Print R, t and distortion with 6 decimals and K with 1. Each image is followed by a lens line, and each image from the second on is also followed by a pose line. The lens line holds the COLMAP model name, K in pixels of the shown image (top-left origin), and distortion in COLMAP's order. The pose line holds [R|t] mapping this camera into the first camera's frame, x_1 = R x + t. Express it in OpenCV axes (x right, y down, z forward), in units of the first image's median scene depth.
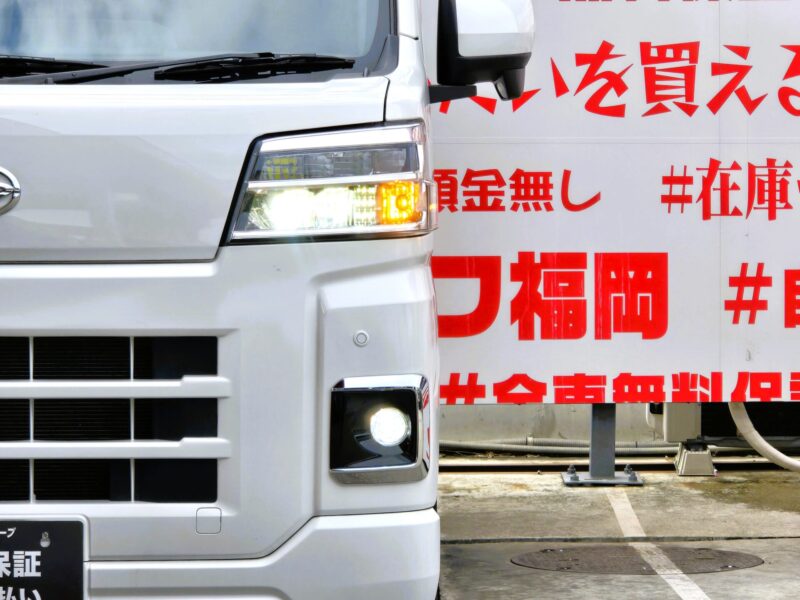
lens RADIAL K [[2447.4, 0, 400.0], [0, 2447.4, 300.0], [0, 0, 1]] dist [-0.552185, 2.707863]
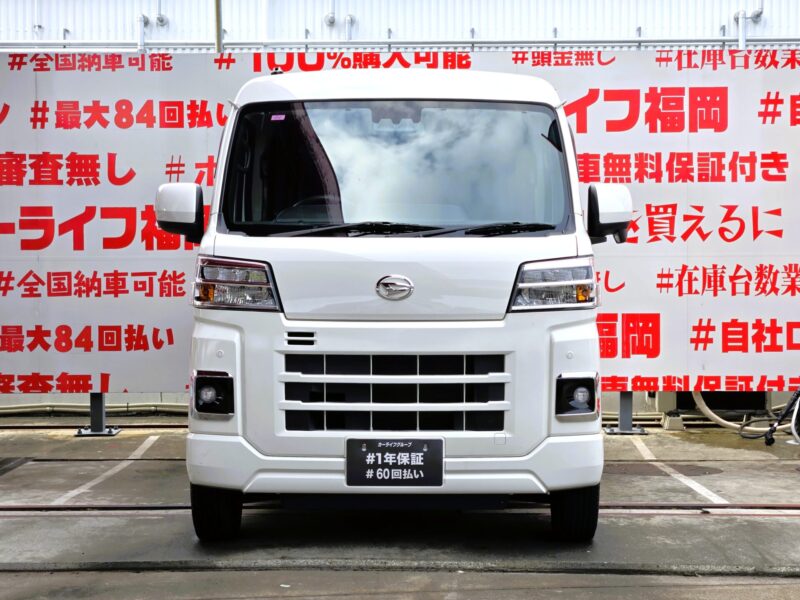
lens RADIAL K [[1548.3, 0, 400.0], [0, 1548.3, 300.0], [0, 0, 1]] dist [-0.006402, 0.401657]
pose [[0.999983, 0.000465, 0.005789, -0.103627], [-0.000323, 0.999697, -0.024595, 0.000154], [-0.005799, 0.024593, 0.999681, -0.228396]]
